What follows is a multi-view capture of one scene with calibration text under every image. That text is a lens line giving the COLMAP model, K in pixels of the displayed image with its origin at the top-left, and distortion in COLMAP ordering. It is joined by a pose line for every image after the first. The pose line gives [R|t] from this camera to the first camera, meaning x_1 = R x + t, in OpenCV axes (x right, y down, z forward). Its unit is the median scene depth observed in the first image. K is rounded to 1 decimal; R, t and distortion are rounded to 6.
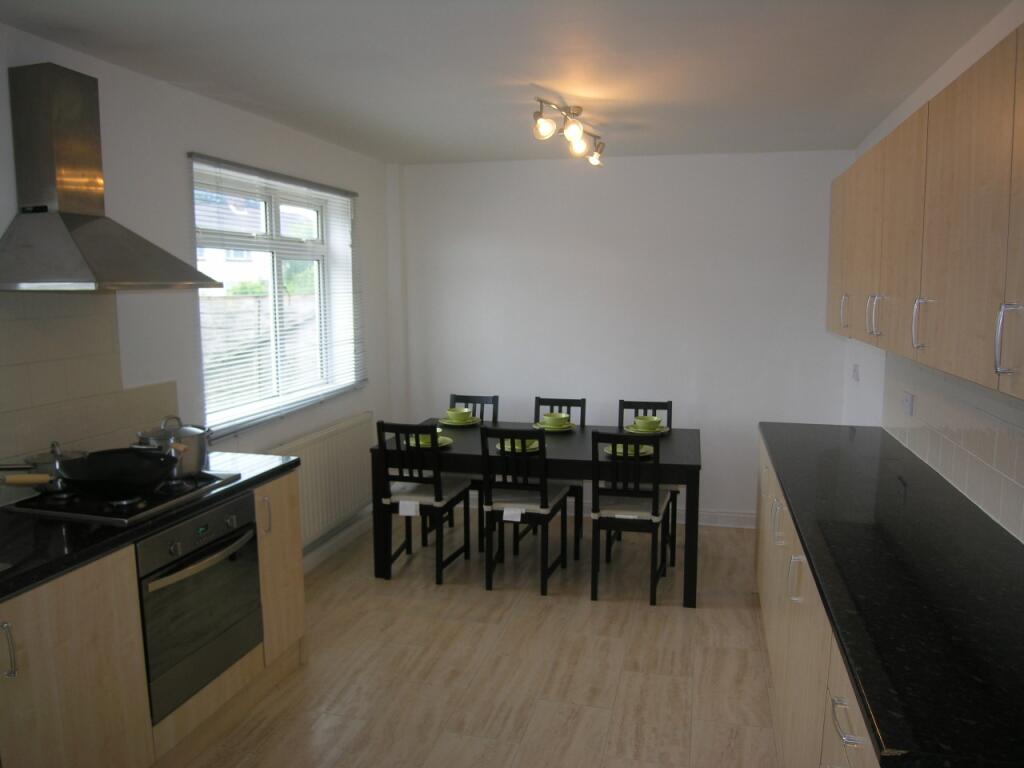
lens RADIAL K [[747.5, 0, 512.0], [0, 747.5, 384.0], [0, 0, 1]] dist [-0.026120, -0.001128]
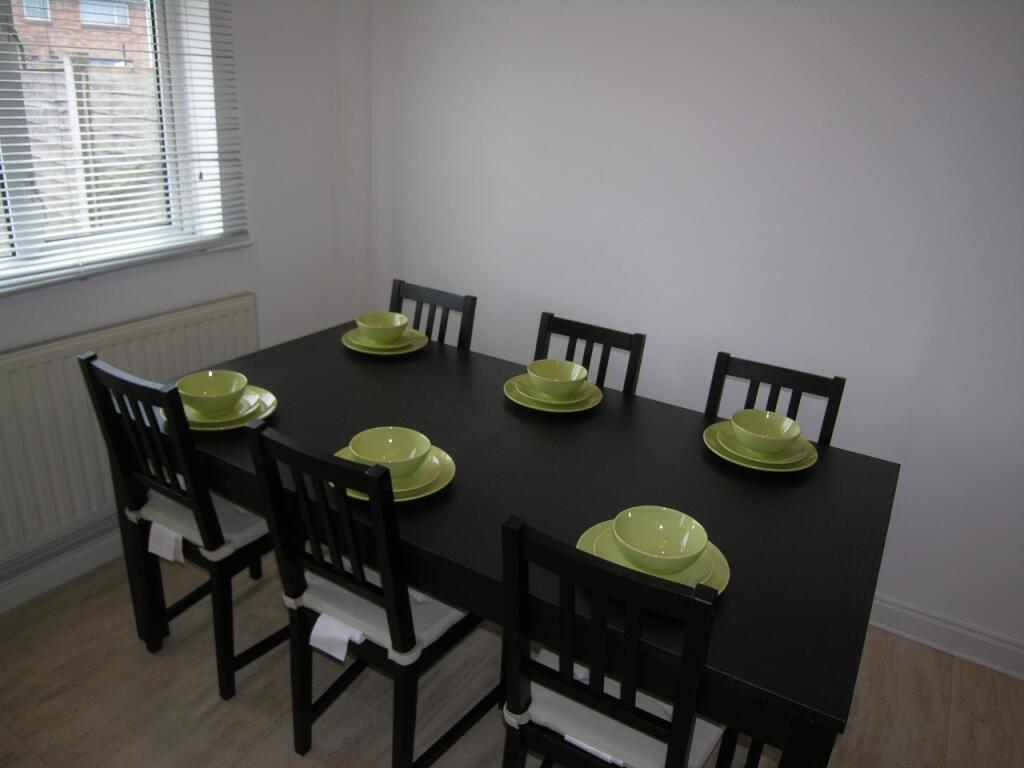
lens RADIAL K [[747.5, 0, 512.0], [0, 747.5, 384.0], [0, 0, 1]] dist [-0.026120, -0.001128]
pose [[0.954748, 0.169210, -0.244589, 0.139780], [-0.110095, 0.965036, 0.237875, -0.050860], [0.276288, -0.200183, 0.939996, 0.566564]]
